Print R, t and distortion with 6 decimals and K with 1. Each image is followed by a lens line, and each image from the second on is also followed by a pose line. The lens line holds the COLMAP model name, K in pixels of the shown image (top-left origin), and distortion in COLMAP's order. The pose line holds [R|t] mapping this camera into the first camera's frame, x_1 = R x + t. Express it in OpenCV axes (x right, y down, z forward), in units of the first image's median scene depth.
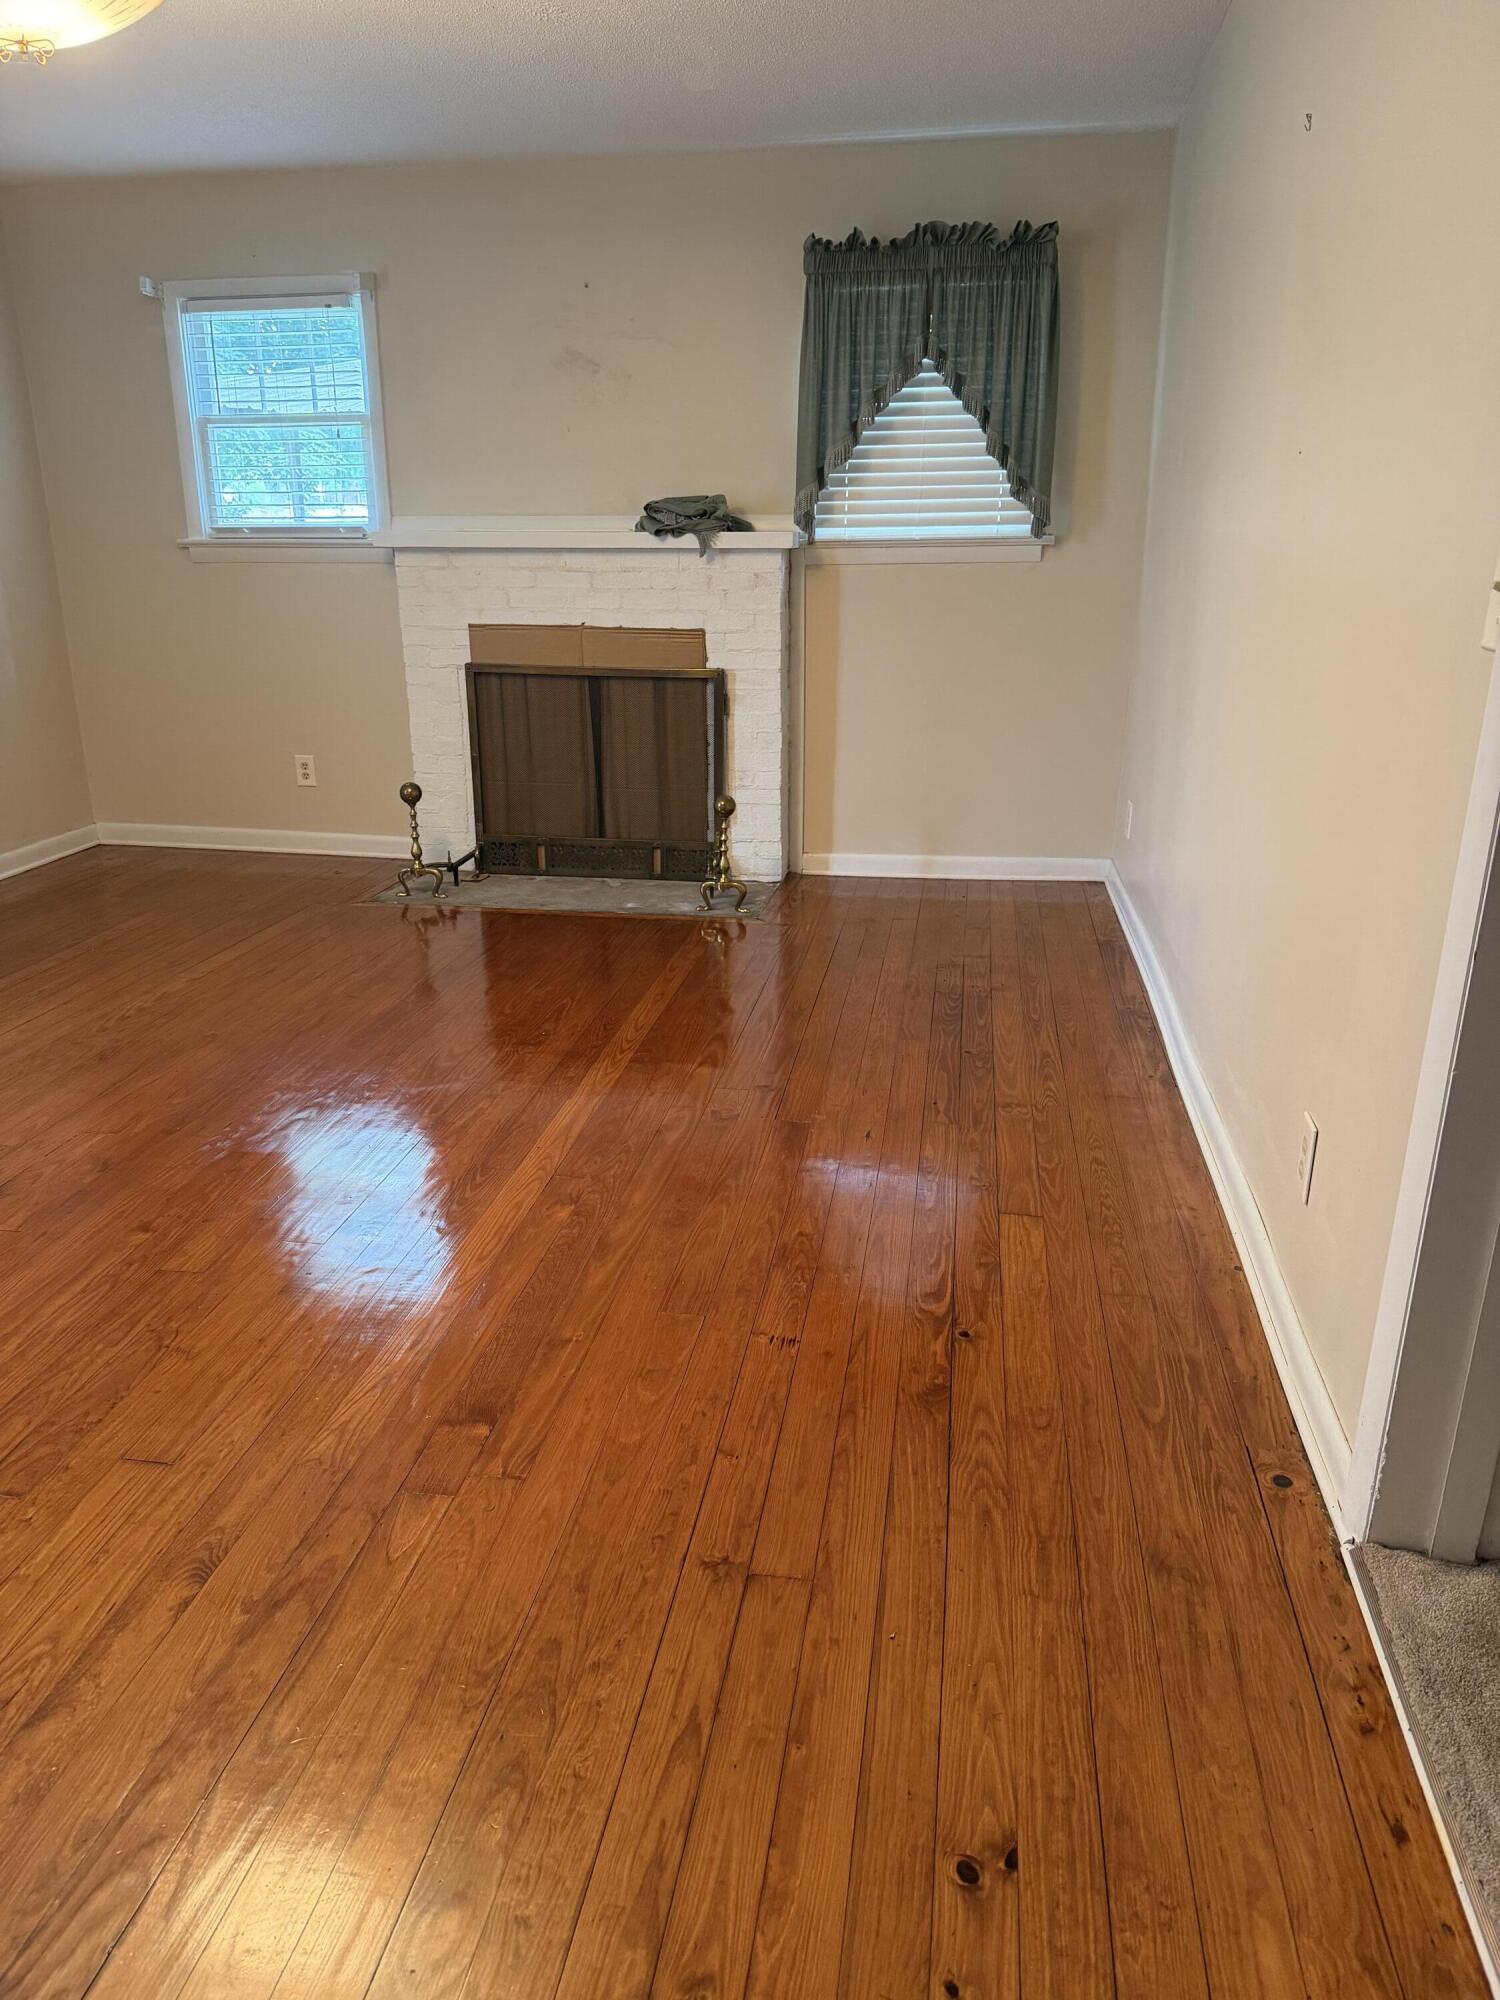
lens RADIAL K [[1404.9, 0, 750.0], [0, 1404.9, 1000.0], [0, 0, 1]] dist [0.103777, -0.181277]
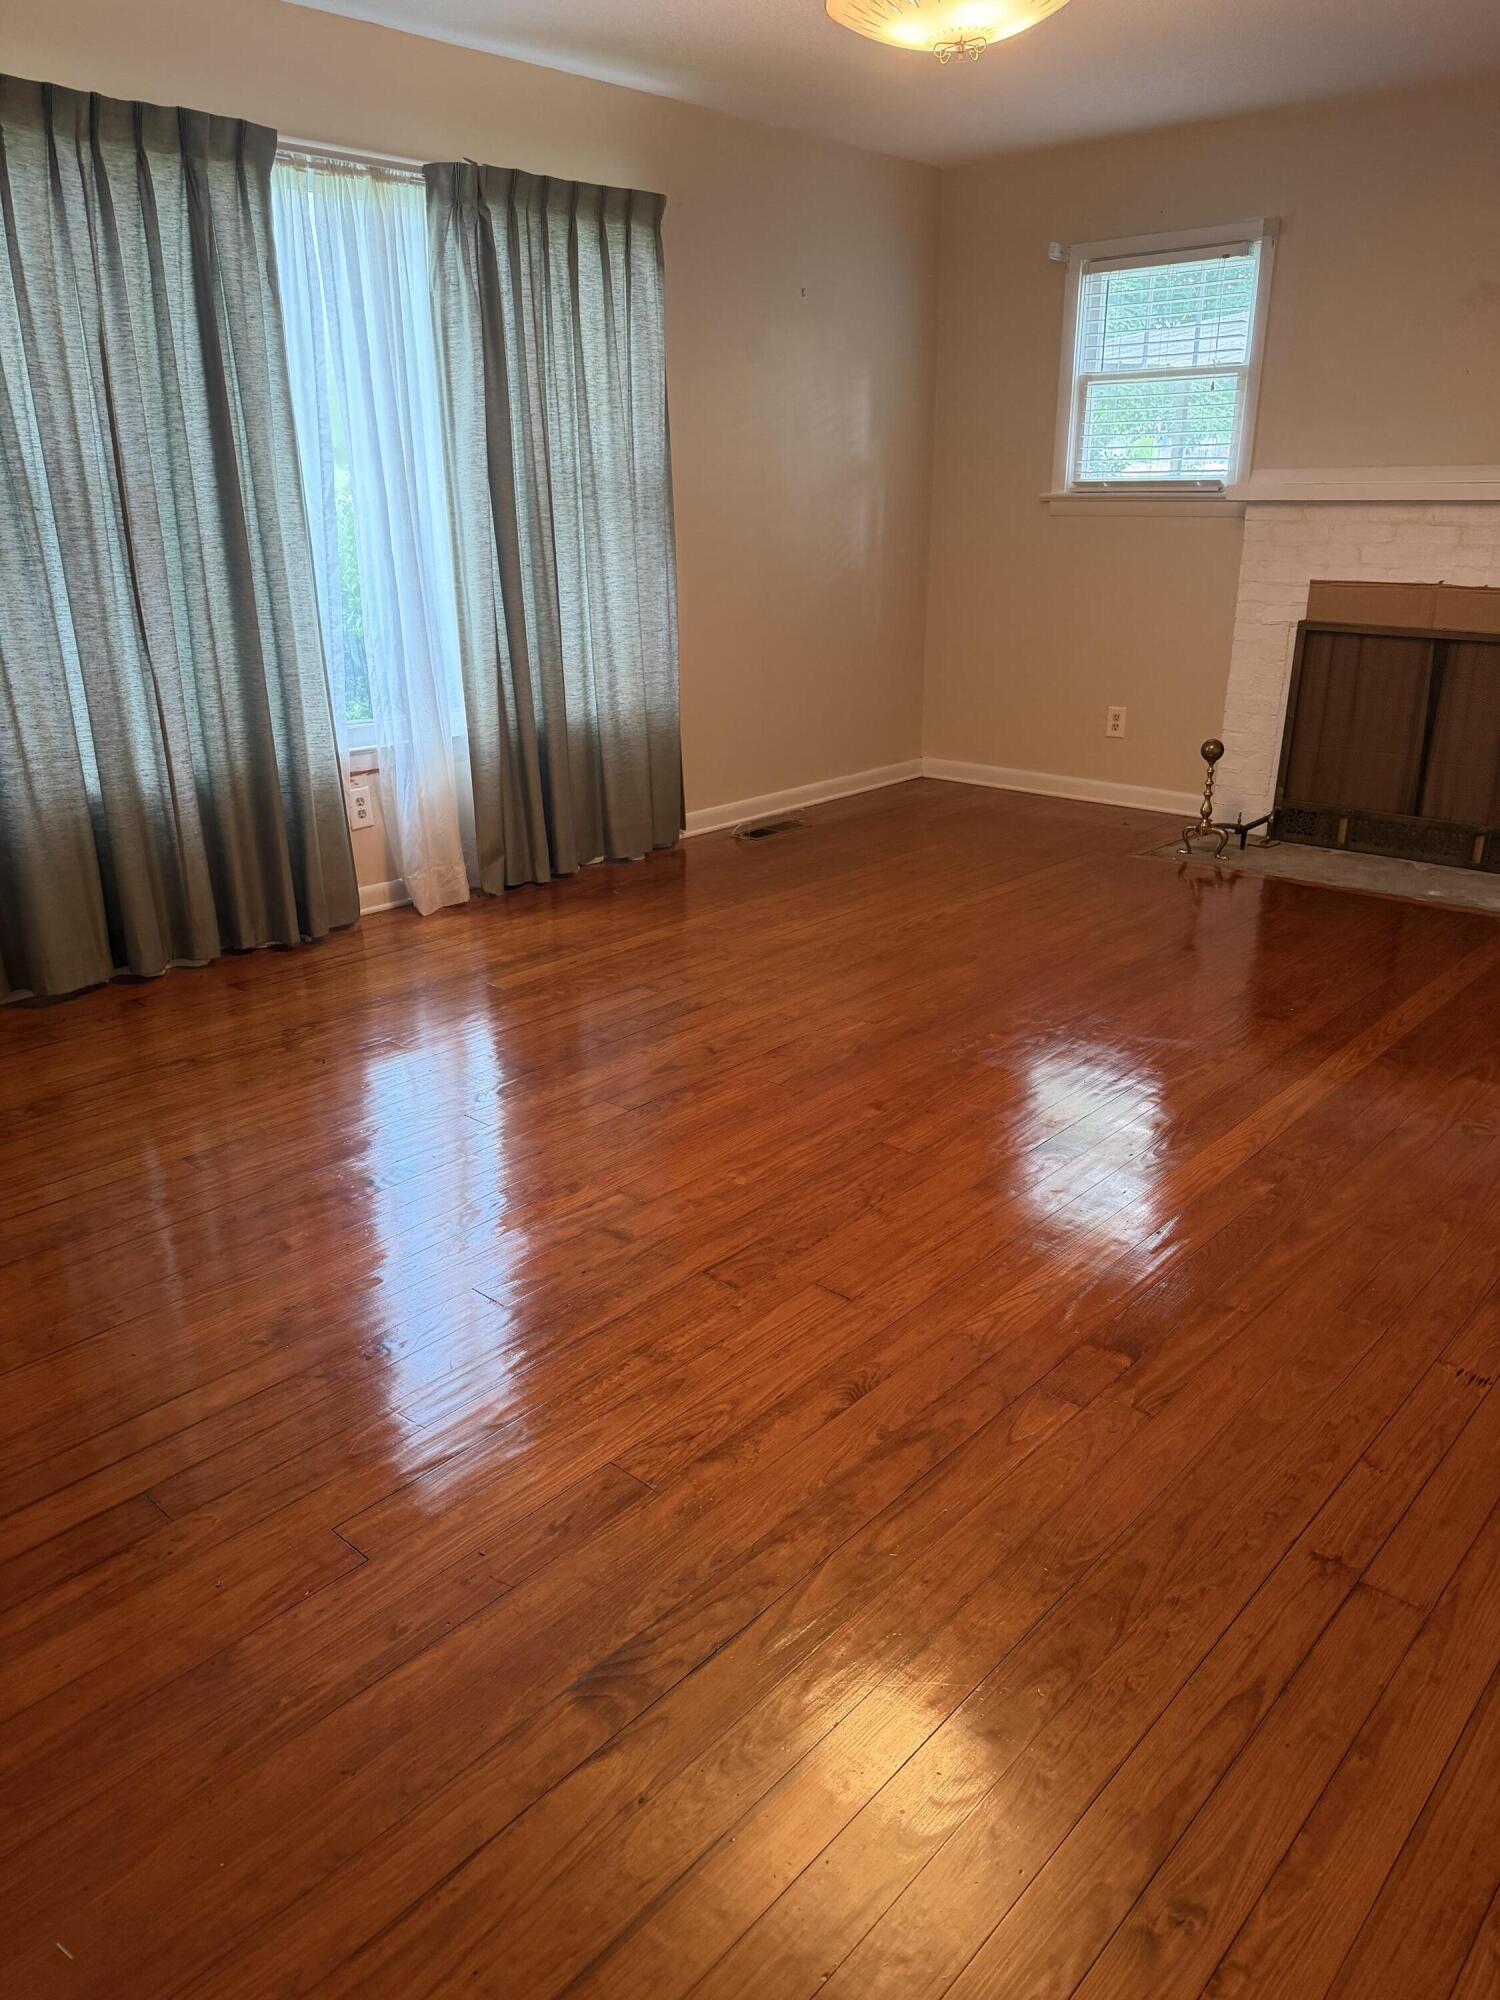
lens RADIAL K [[1404.9, 0, 750.0], [0, 1404.9, 1000.0], [0, 0, 1]] dist [0.103777, -0.181277]
pose [[0.843417, 0.175657, -0.507732, 0.037758], [-0.160722, 0.984257, 0.073533, 0.006632], [0.512655, 0.019584, 0.858371, -0.022549]]
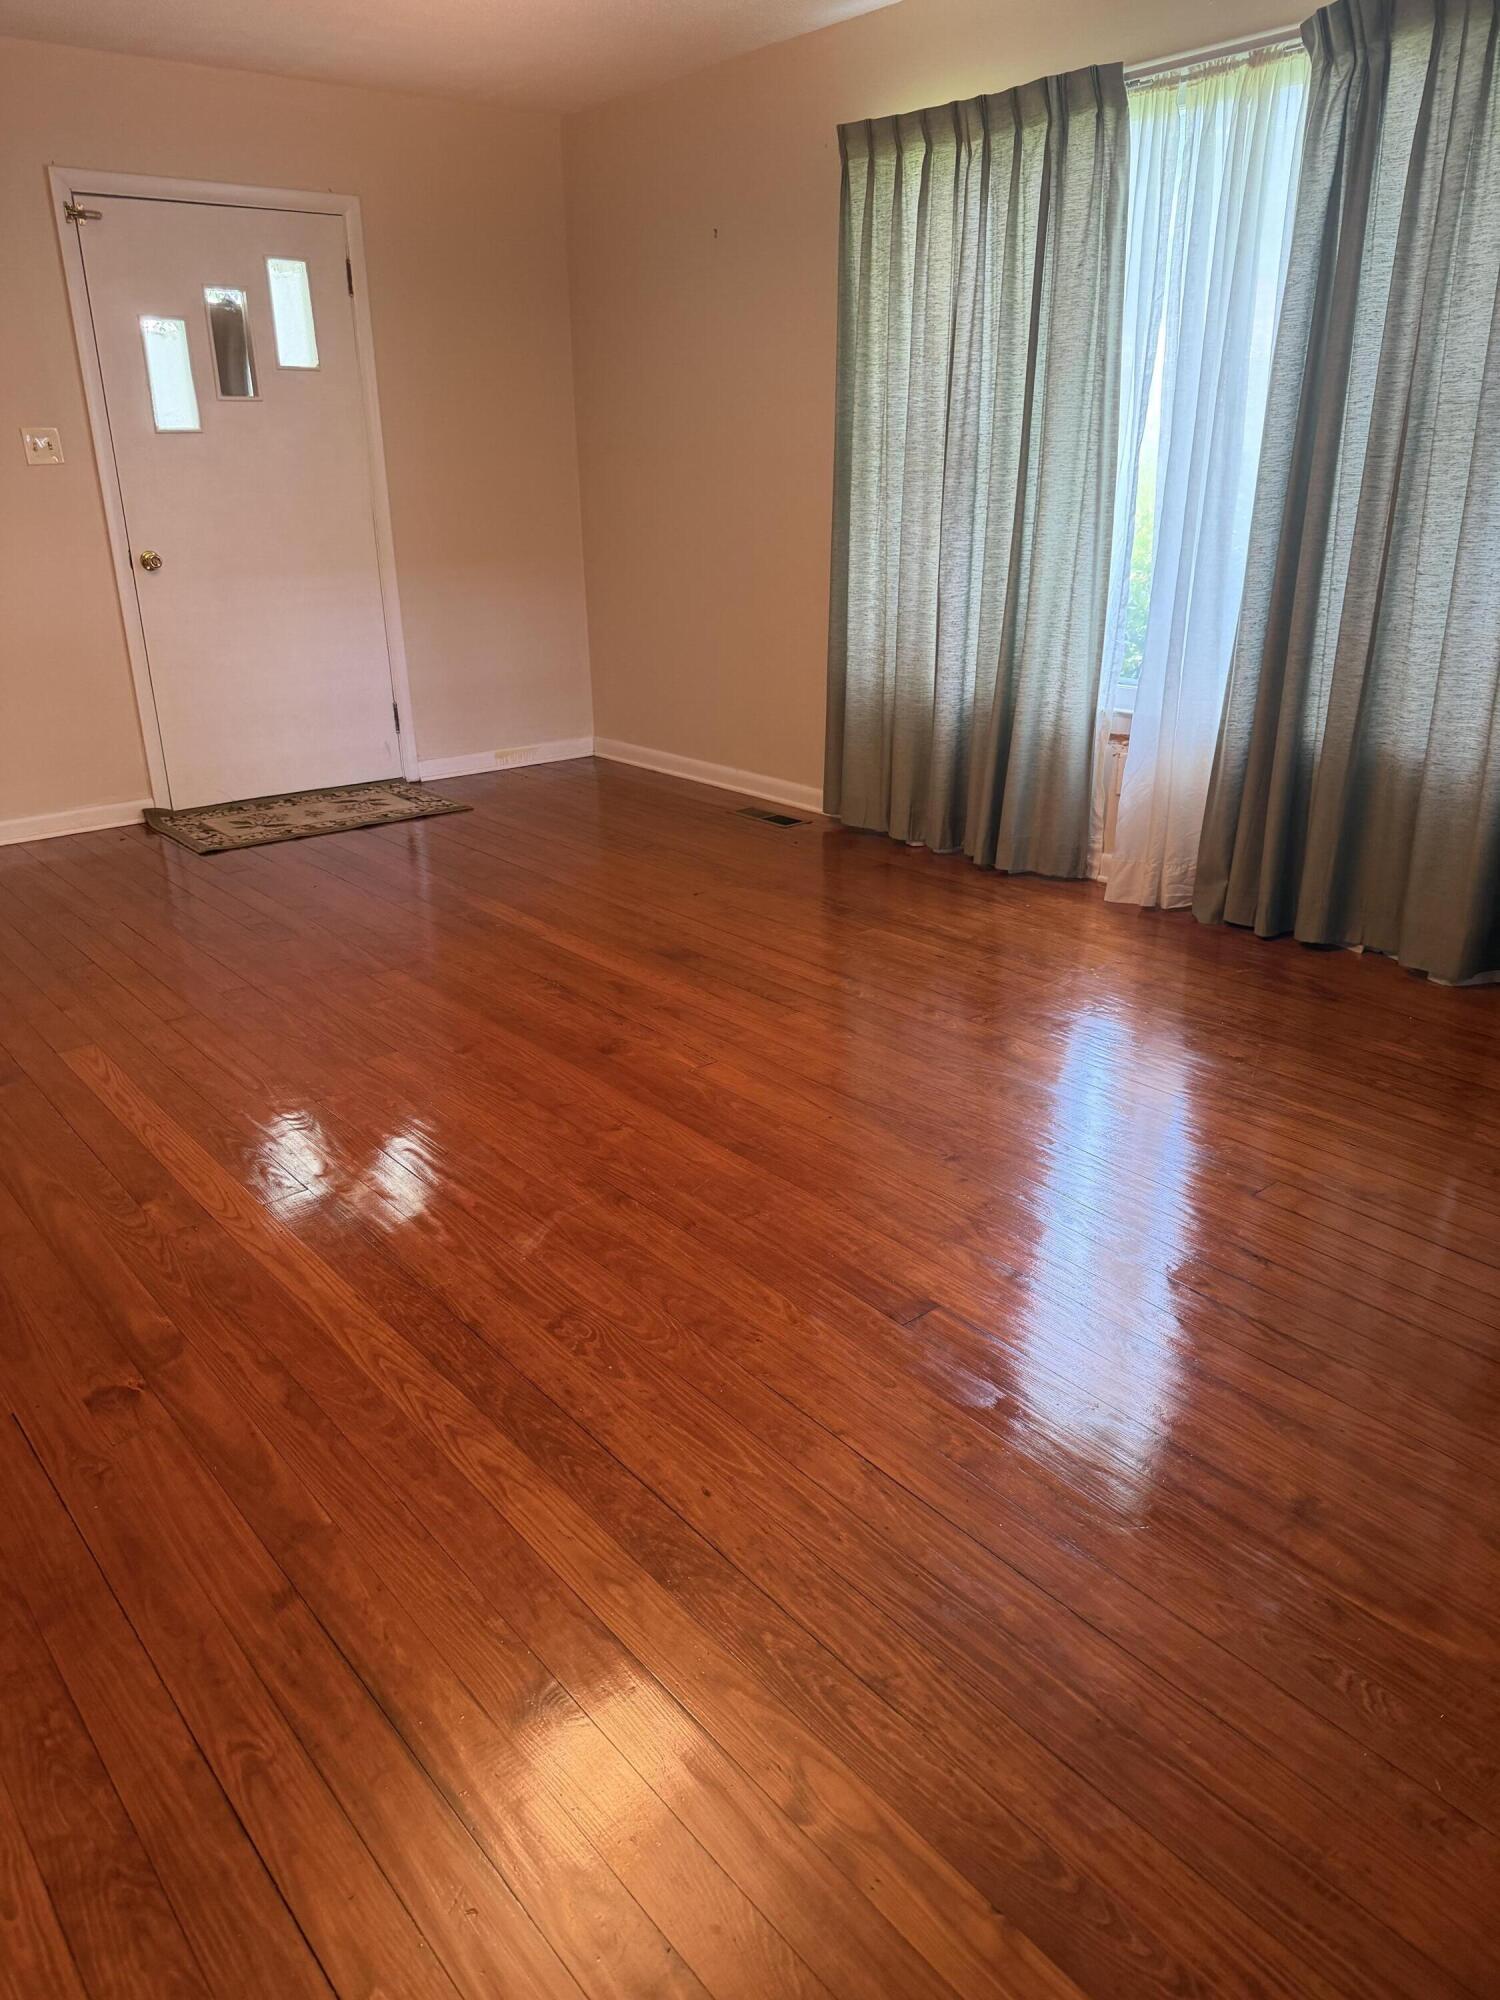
lens RADIAL K [[1387.3, 0, 750.0], [0, 1387.3, 1000.0], [0, 0, 1]] dist [-0.032838, -0.001988]
pose [[-0.653213, 0.263741, -0.709756, 0.118173], [-0.228537, 0.824983, 0.516889, -0.291349], [0.721861, 0.499844, -0.478615, 0.992017]]
